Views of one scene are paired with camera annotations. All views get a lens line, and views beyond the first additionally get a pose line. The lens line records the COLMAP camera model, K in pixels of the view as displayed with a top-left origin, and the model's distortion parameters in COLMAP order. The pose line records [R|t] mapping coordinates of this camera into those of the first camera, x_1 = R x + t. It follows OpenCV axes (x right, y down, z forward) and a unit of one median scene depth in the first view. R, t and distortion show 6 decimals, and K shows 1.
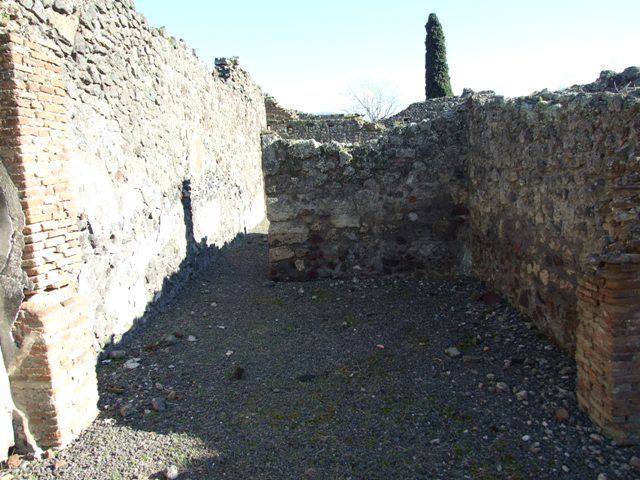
lens RADIAL K [[520.4, 0, 322.5], [0, 520.4, 238.9], [0, 0, 1]] dist [-0.051738, 0.053085]
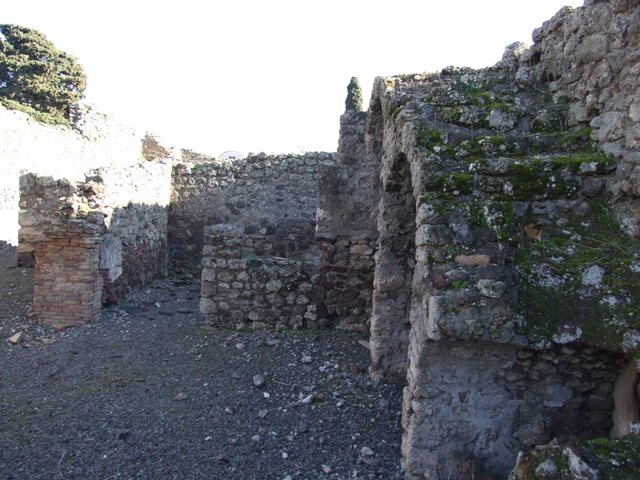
lens RADIAL K [[520.4, 0, 317.7], [0, 520.4, 240.2], [0, 0, 1]] dist [-0.051738, 0.053085]
pose [[0.990369, 0.104427, 0.090906, 0.304212], [-0.097159, 0.991966, -0.081015, 0.021985], [-0.098635, 0.071402, 0.992559, -0.269517]]
